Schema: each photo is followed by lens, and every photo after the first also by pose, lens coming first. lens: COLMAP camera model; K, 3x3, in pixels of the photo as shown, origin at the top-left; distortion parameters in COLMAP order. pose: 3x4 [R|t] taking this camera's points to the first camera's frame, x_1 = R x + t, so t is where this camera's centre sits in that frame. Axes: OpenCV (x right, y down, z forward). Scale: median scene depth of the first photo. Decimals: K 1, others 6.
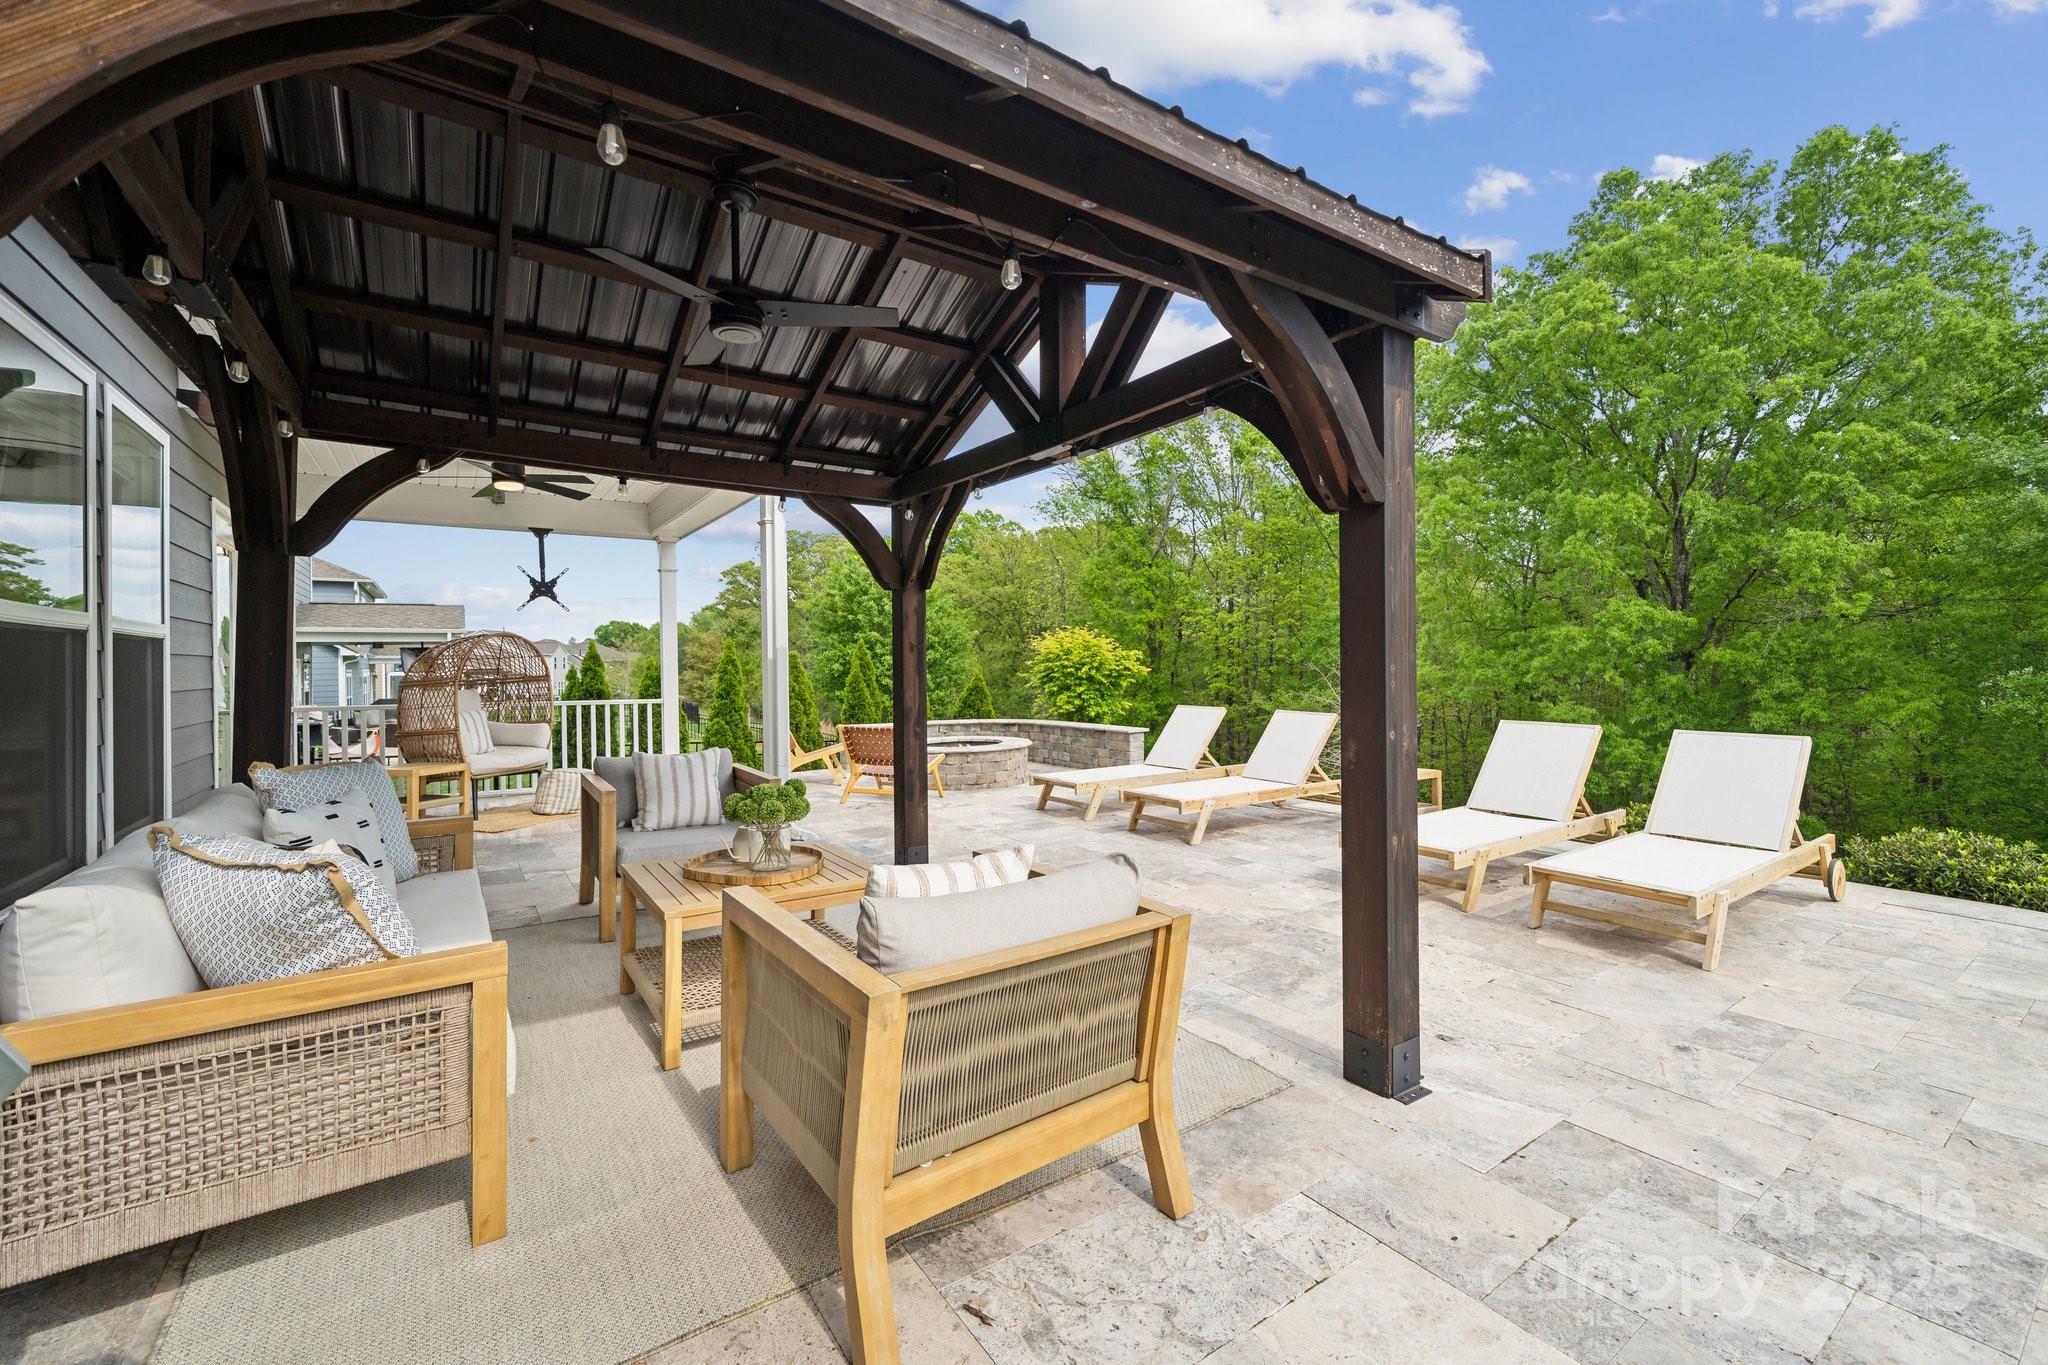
lens RADIAL K [[849.3, 0, 1029.9], [0, 849.3, 661.9], [0, 0, 1]] dist [0.003948, -0.001451]
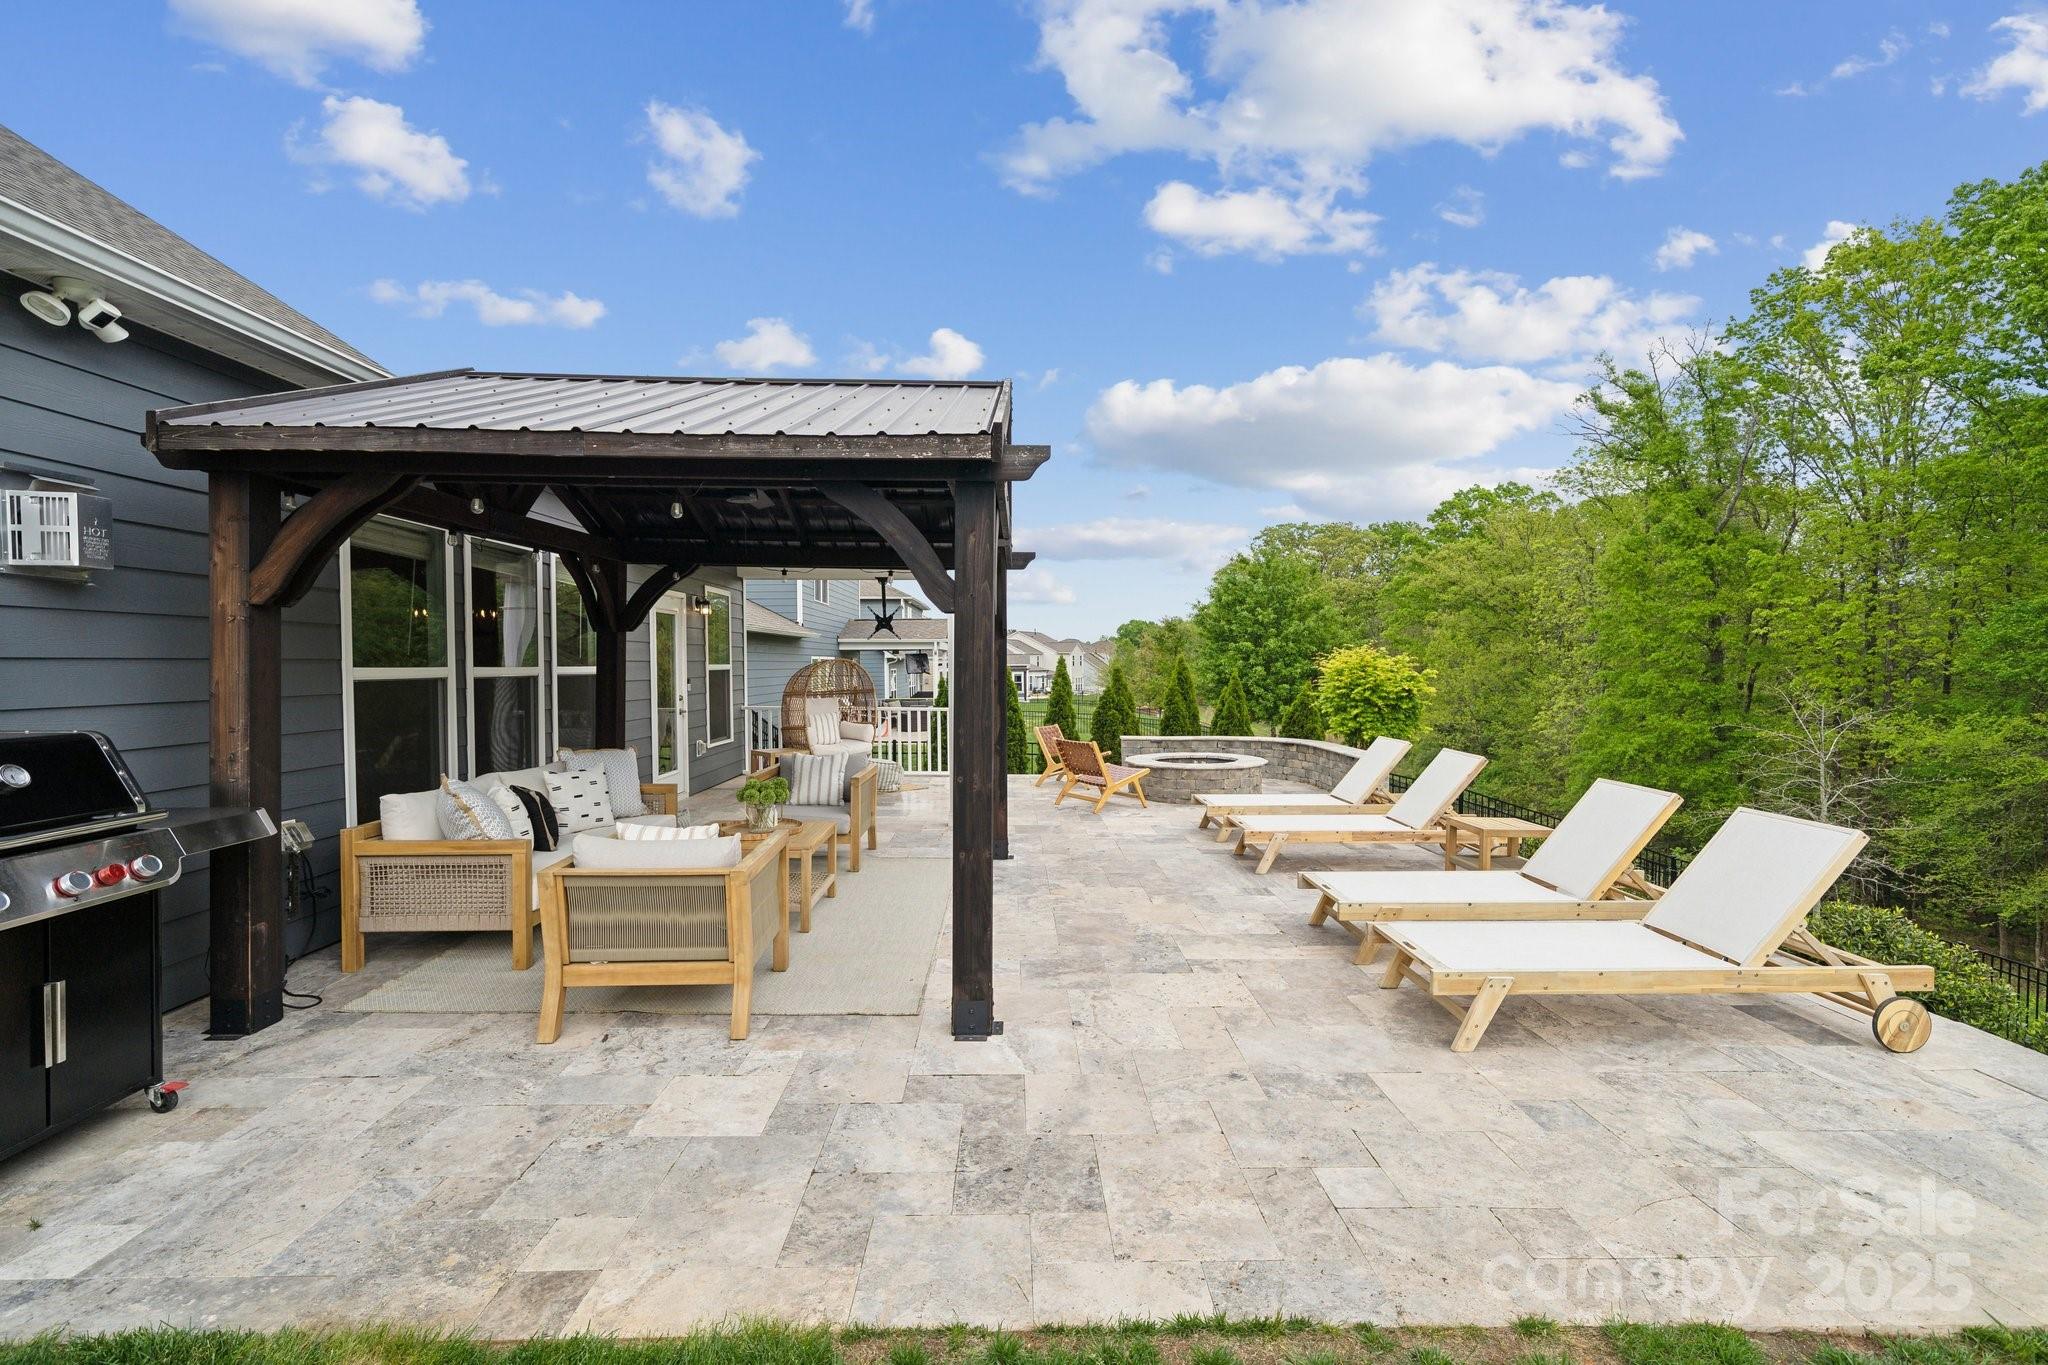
lens RADIAL K [[880.7, 0, 1007.2], [0, 880.7, 690.1], [0, 0, 1]] dist [0.000625, -0.000041]
pose [[0.829535, 0.025345, -0.557879, 0.365737], [-0.006224, 0.999327, 0.036146, -0.031701], [0.558420, -0.026513, 0.829135, -0.040621]]
